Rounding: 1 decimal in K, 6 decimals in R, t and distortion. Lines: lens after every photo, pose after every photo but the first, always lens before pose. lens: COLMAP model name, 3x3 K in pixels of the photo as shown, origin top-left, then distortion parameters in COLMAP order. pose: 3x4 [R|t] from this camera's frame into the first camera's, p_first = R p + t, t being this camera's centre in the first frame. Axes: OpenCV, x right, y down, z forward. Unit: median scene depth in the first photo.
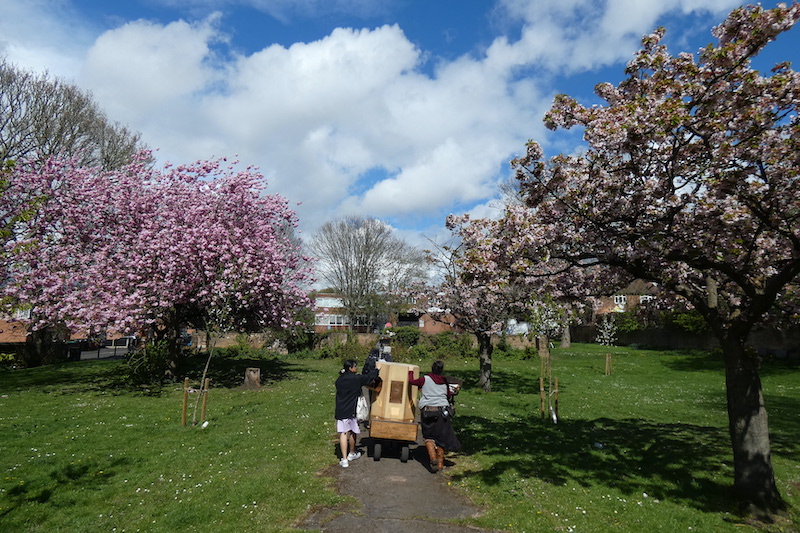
lens RADIAL K [[476.7, 0, 398.7], [0, 476.7, 267.2], [0, 0, 1]] dist [-0.016740, 0.017682]
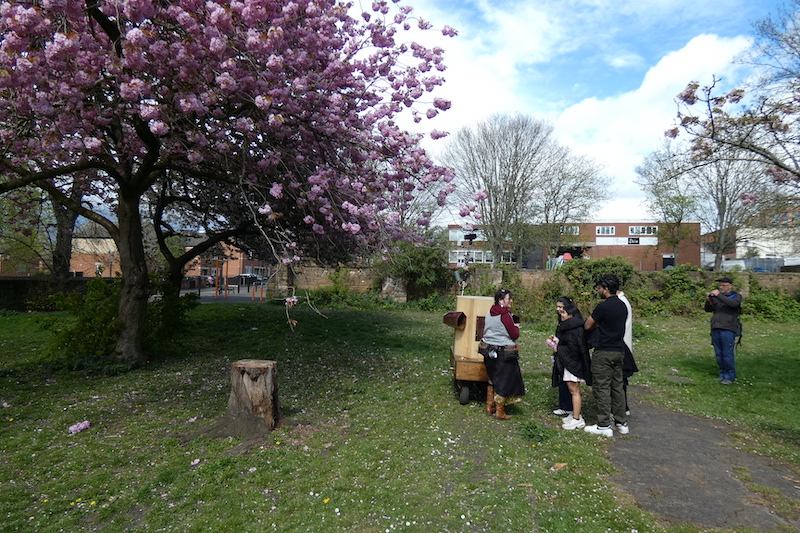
lens RADIAL K [[504.1, 0, 398.5], [0, 504.1, 267.2], [0, 0, 1]] dist [-0.003398, -0.000443]
pose [[0.962346, 0.000051, -0.271828, -0.067982], [0.033483, 0.992363, 0.118723, 0.061568], [0.269758, -0.123354, 0.954994, 0.385629]]
